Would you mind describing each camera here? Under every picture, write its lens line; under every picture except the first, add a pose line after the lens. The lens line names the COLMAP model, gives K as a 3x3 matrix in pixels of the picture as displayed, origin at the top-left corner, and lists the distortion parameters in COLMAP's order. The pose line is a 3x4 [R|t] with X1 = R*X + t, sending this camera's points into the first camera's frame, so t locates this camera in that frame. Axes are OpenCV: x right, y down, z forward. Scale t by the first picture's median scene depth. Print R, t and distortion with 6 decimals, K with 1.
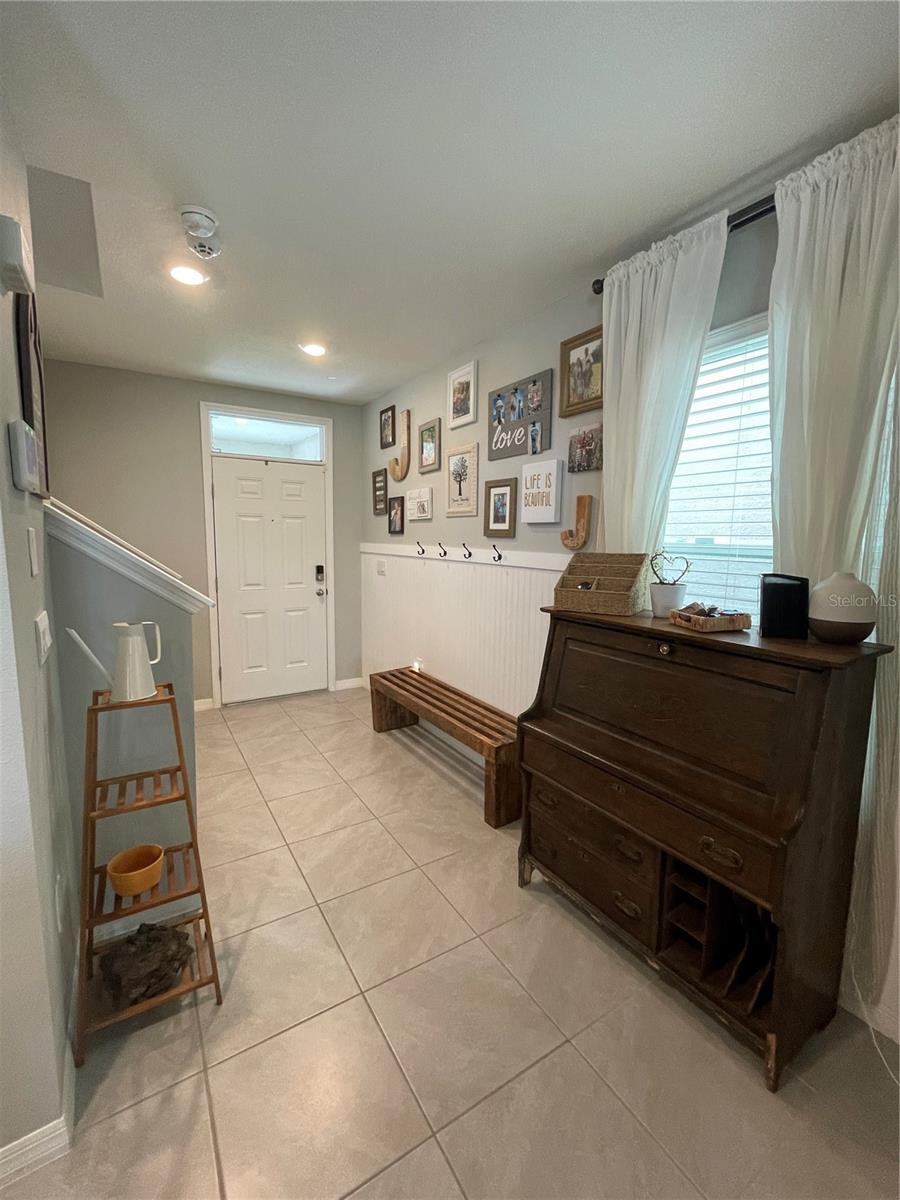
lens RADIAL K [[505.4, 0, 450.5], [0, 505.4, 598.1], [0, 0, 1]] dist [-0.001172, -0.000497]
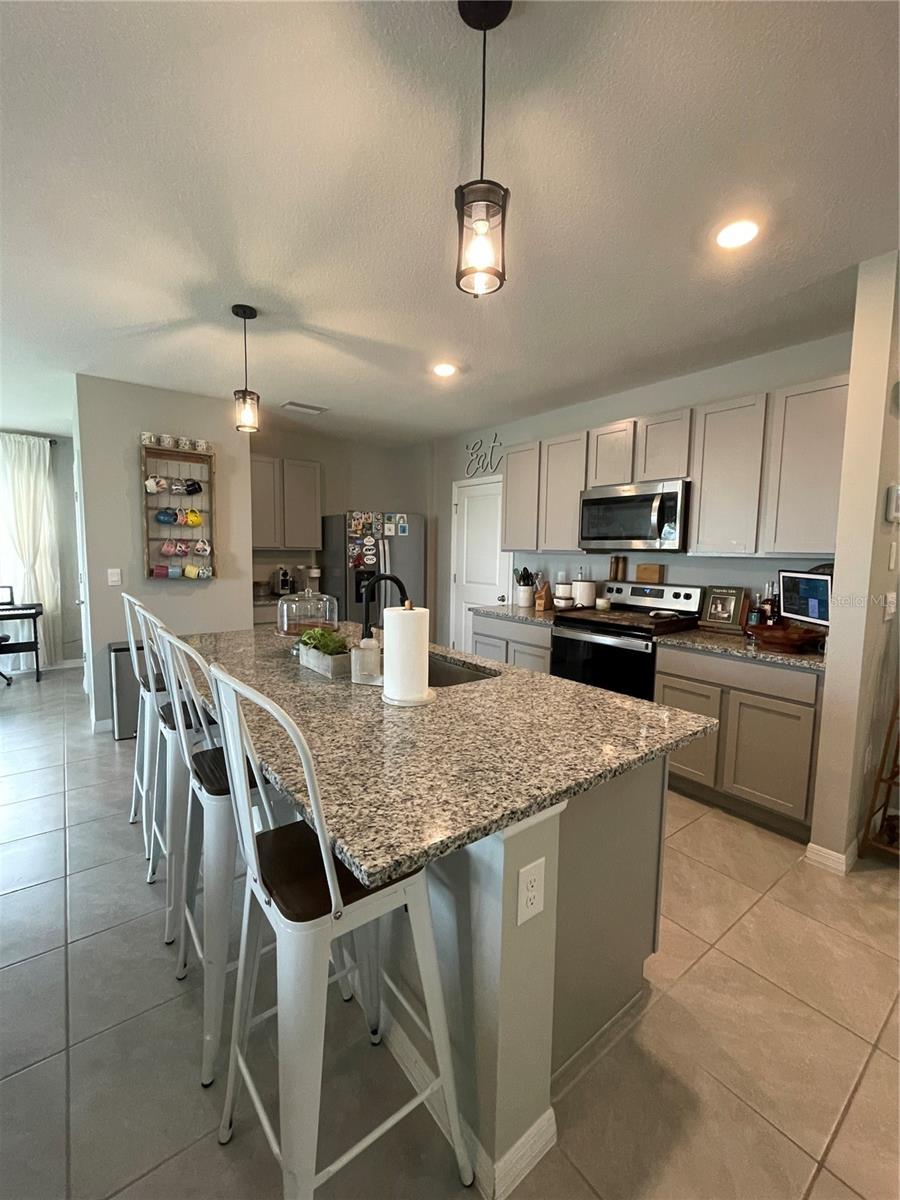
lens RADIAL K [[501.4, 0, 450.3], [0, 501.4, 598.3], [0, 0, 1]] dist [-0.001805, -0.000334]
pose [[0.097941, 0.087241, -0.991361, 0.317942], [-0.136724, 0.987884, 0.073428, 0.057527], [0.985756, 0.128351, 0.108682, -0.287994]]
